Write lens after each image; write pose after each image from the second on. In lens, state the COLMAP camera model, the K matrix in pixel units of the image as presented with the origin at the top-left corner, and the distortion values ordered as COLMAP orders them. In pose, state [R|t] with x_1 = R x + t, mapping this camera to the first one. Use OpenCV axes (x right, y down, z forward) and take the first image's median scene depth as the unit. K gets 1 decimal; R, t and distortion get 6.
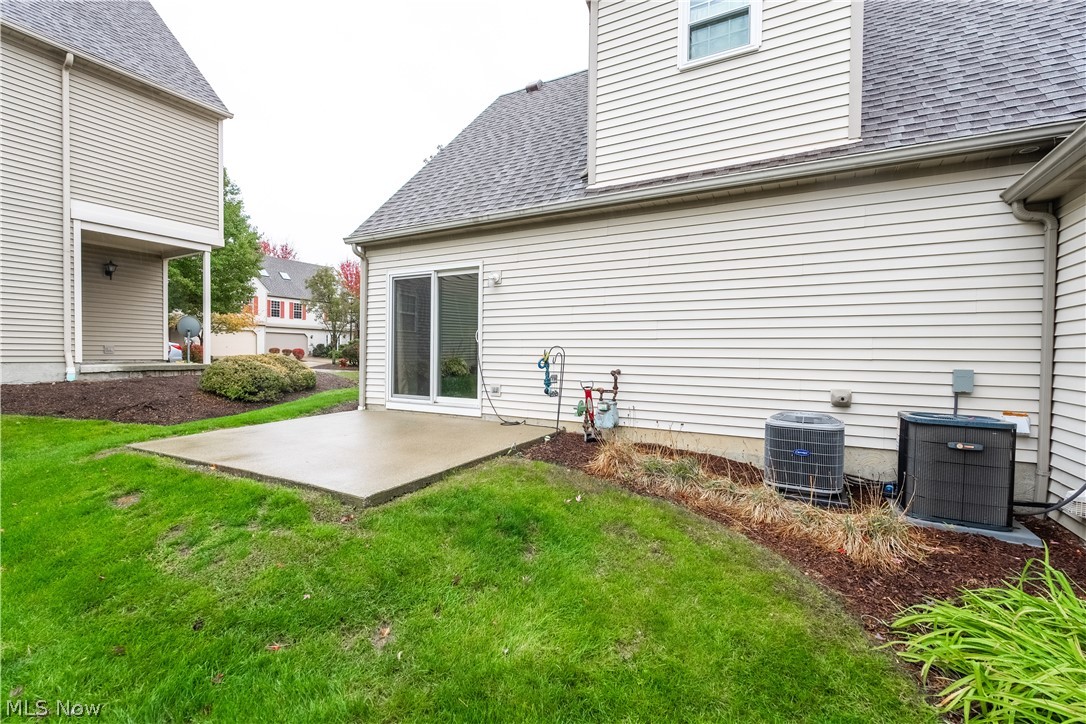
lens RADIAL K [[480.9, 0, 547.5], [0, 480.9, 363.3], [0, 0, 1]] dist [-0.005886, 0.000330]
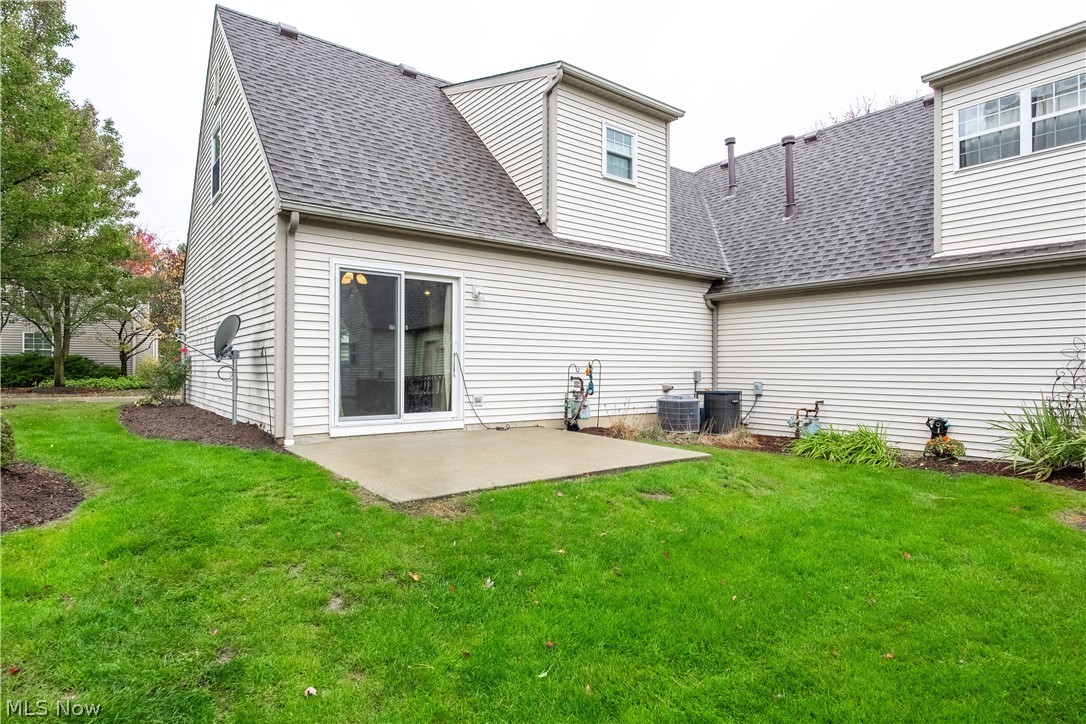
lens RADIAL K [[588.7, 0, 543.0], [0, 588.7, 362.0], [0, 0, 1]] dist [-0.001830, -0.000252]
pose [[0.397765, -0.002324, 0.917484, -1.217713], [0.017867, 0.999827, -0.005213, -0.017112], [-0.917313, 0.018466, 0.397738, 0.363326]]
